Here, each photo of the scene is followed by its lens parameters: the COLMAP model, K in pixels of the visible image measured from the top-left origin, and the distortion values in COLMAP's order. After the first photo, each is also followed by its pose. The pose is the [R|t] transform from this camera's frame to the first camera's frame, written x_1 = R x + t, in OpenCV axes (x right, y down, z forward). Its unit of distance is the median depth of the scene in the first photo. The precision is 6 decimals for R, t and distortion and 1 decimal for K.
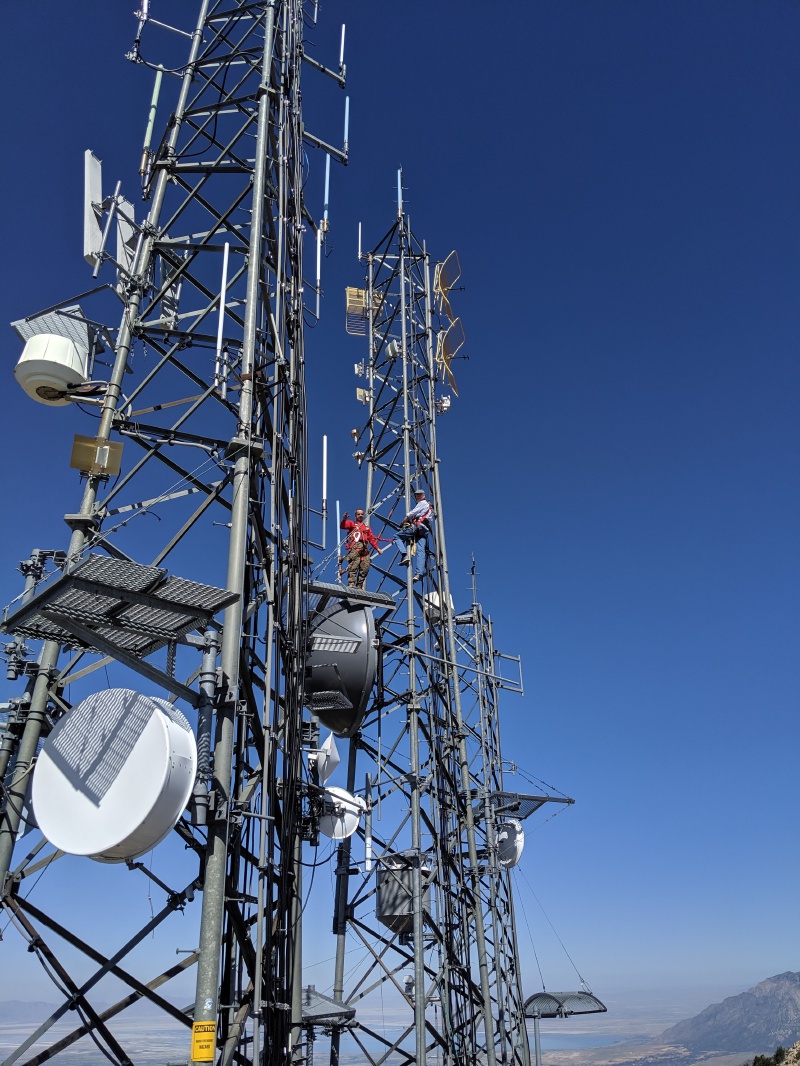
lens RADIAL K [[843.9, 0, 400.0], [0, 843.9, 549.4], [0, 0, 1]] dist [0.087516, -0.150677]
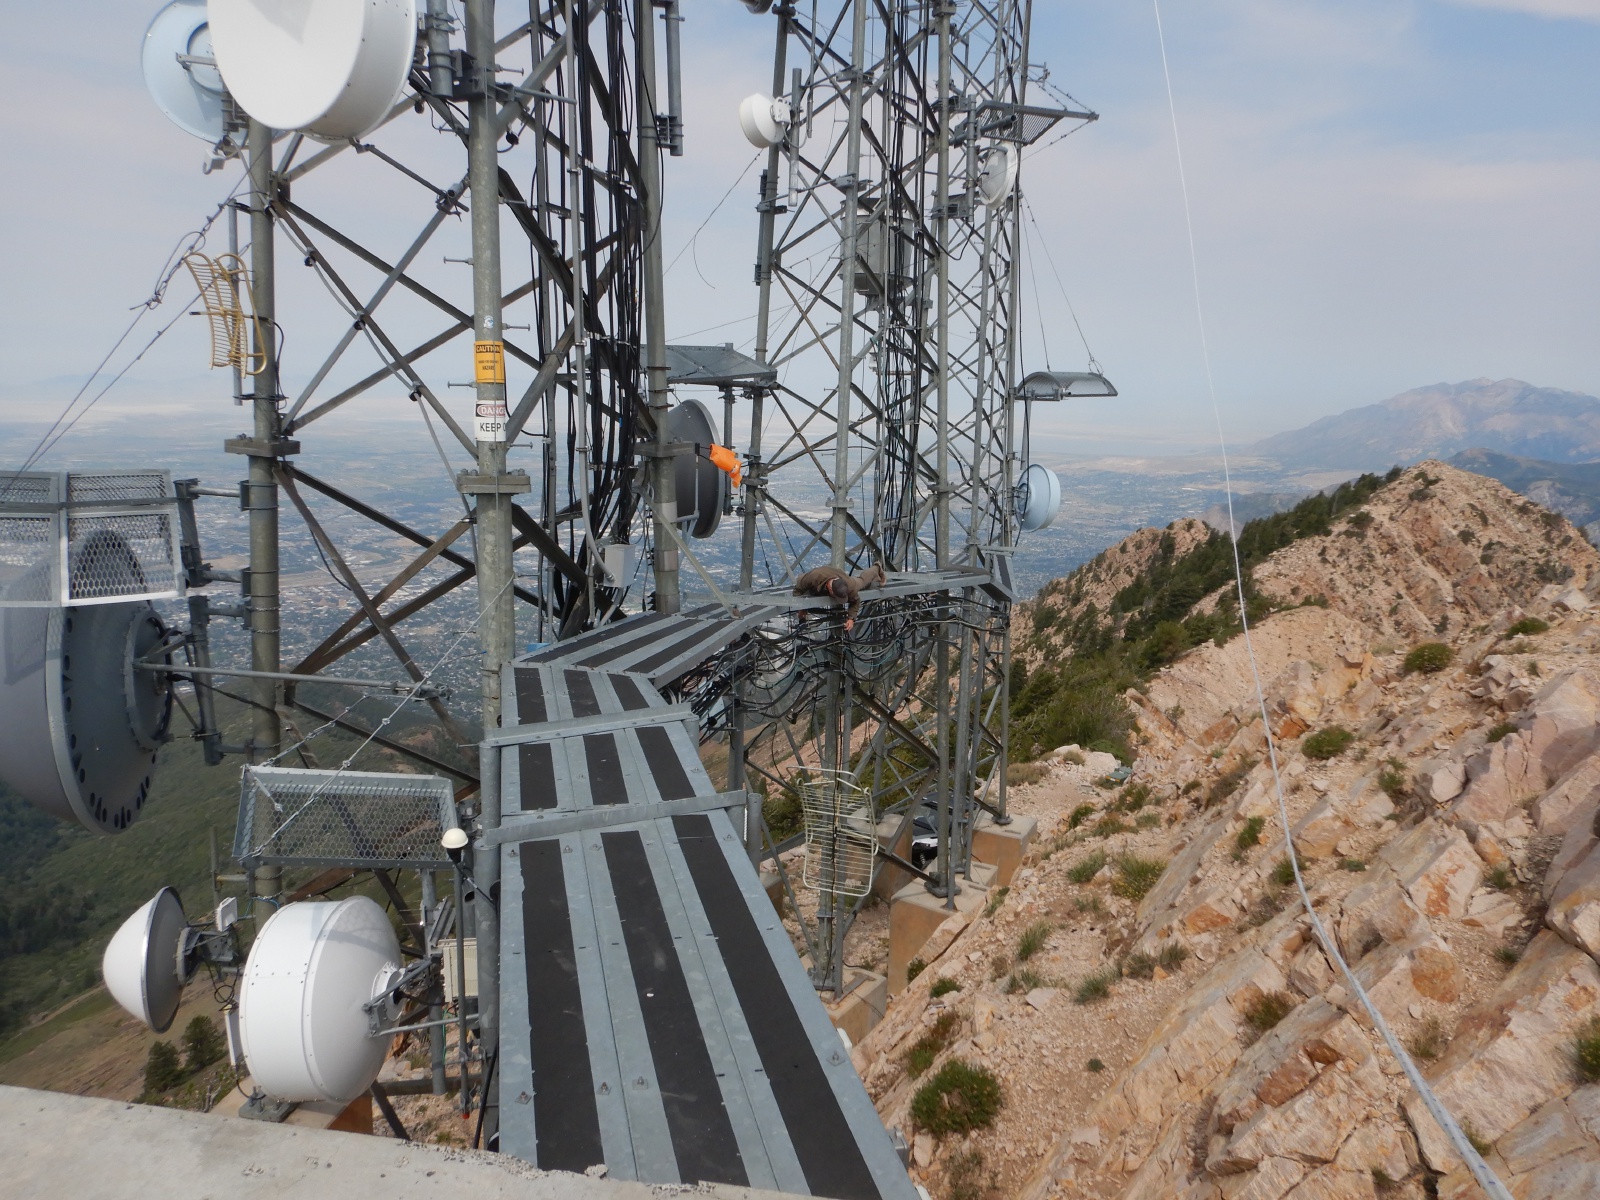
lens RADIAL K [[1149.3, 0, 796.1], [0, 1149.3, 595.4], [0, 0, 1]] dist [0.013010, -0.000578]
pose [[0.992368, 0.061998, -0.106596, 0.090346], [0.016501, 0.789890, 0.613026, 0.026415], [0.122205, -0.610106, 0.782839, -0.001594]]
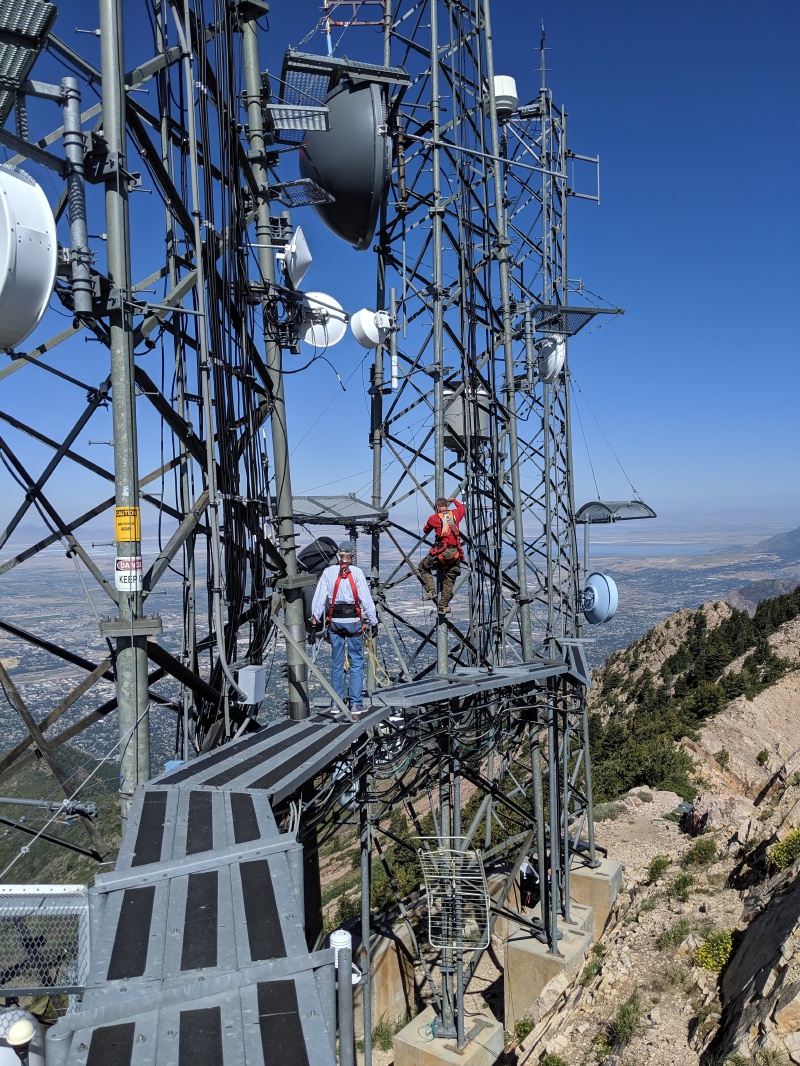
lens RADIAL K [[846.9, 0, 400.0], [0, 846.9, 533.0], [0, 0, 1]] dist [0.090031, -0.166606]
pose [[0.990933, -0.001160, -0.134353, 0.095752], [0.065793, 0.876060, 0.477693, 0.053954], [0.117147, -0.482201, 0.868193, 0.067929]]
